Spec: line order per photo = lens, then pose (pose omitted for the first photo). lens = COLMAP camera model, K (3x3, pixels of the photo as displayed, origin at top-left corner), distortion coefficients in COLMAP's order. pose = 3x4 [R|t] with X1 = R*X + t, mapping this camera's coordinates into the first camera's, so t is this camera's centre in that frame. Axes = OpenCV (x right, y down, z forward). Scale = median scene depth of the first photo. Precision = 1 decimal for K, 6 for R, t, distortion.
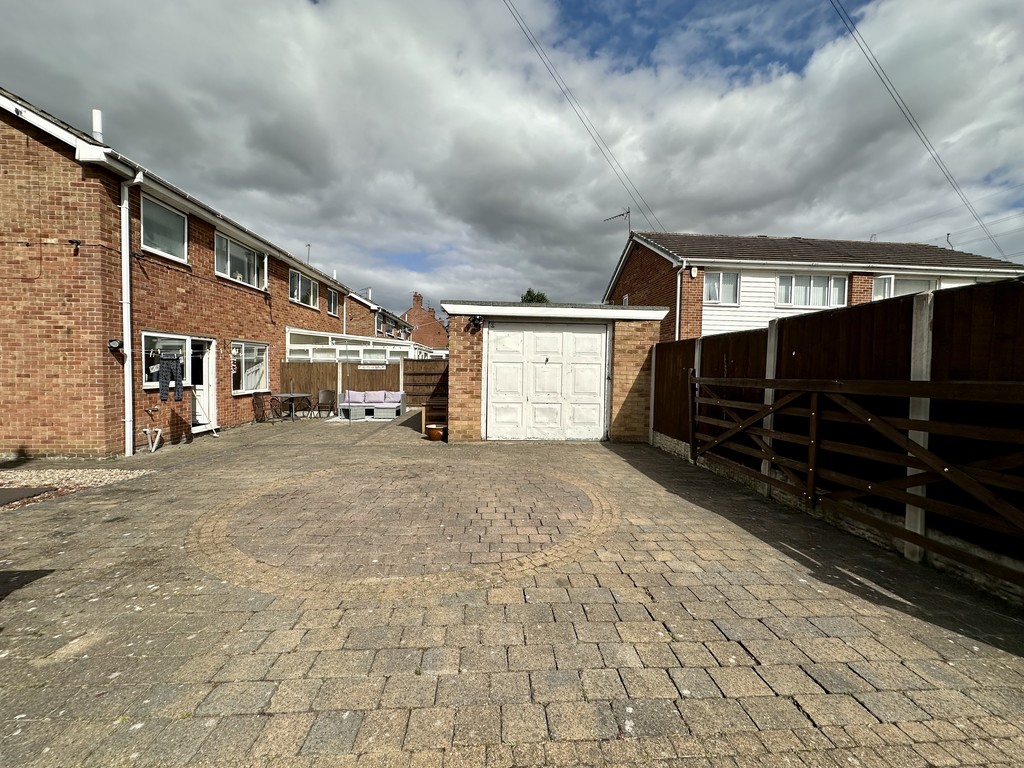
lens RADIAL K [[409.4, 0, 510.4], [0, 409.4, 382.7], [0, 0, 1]] dist [-0.001154, 0.000343]
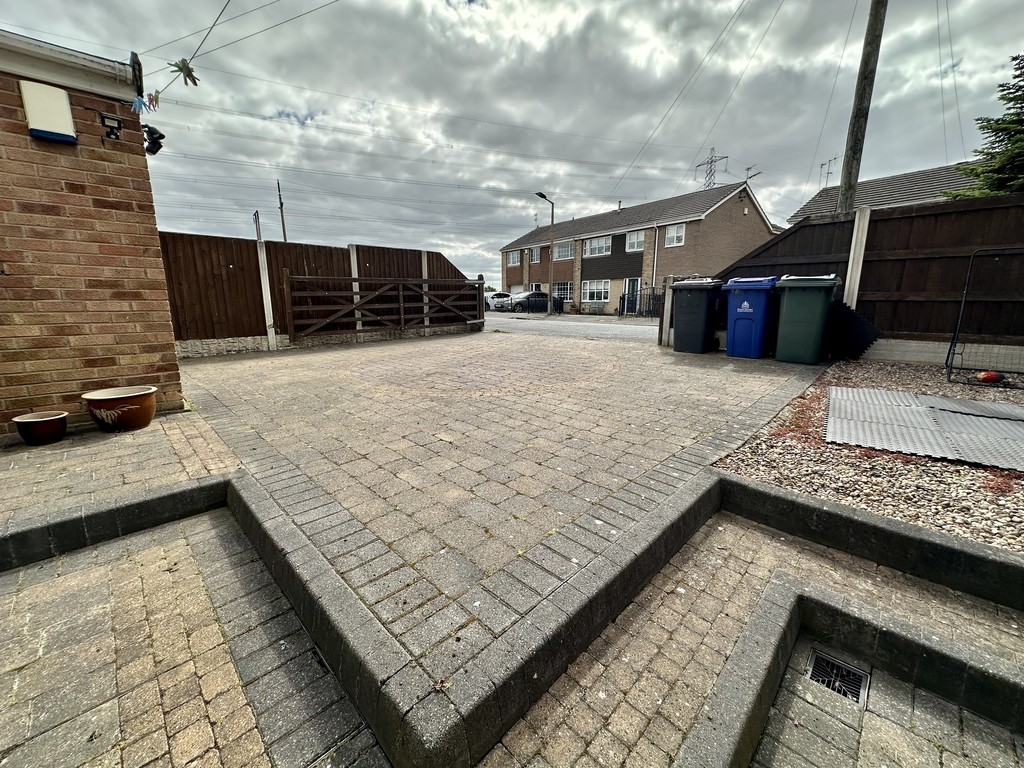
lens RADIAL K [[409.4, 0, 510.4], [0, 409.4, 382.7], [0, 0, 1]] dist [-0.001154, 0.000343]
pose [[-0.663188, -0.166918, 0.729602, -0.446794], [0.015306, 0.971586, 0.236192, 0.009183], [-0.748296, 0.167807, -0.641789, 0.629079]]
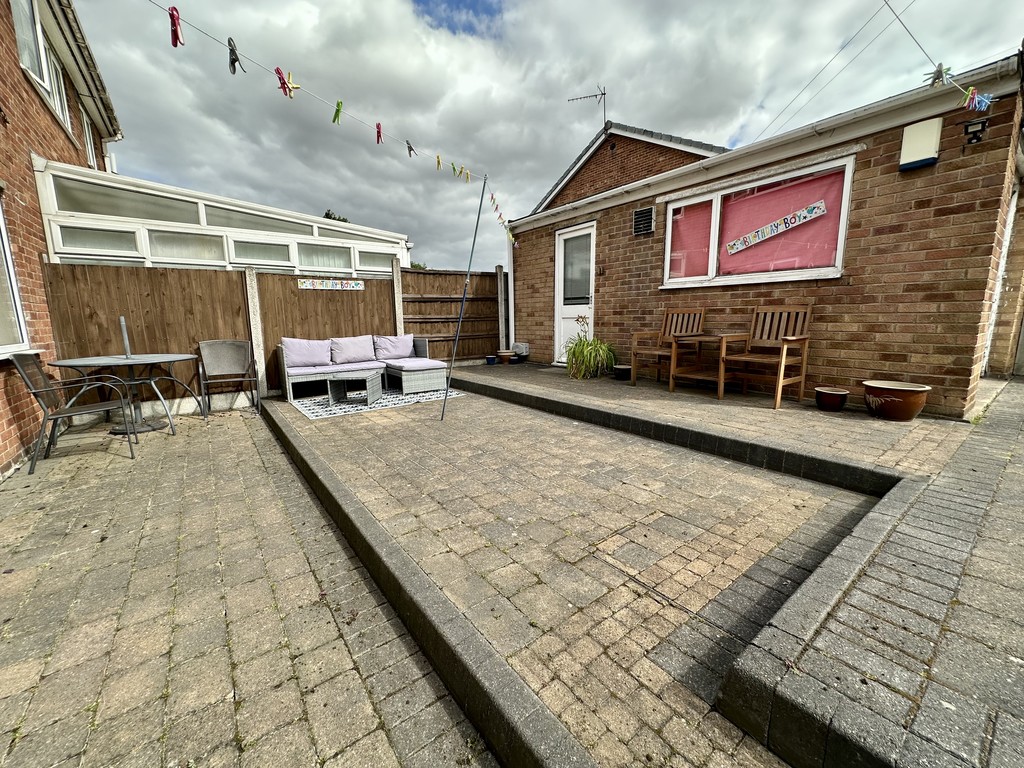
lens RADIAL K [[409.4, 0, 510.4], [0, 409.4, 382.7], [0, 0, 1]] dist [-0.001154, 0.000343]
pose [[0.835067, -0.112141, 0.538598, -0.472319], [0.046340, 0.989863, 0.134251, 0.019172], [-0.548193, -0.087150, 0.831799, 0.562823]]
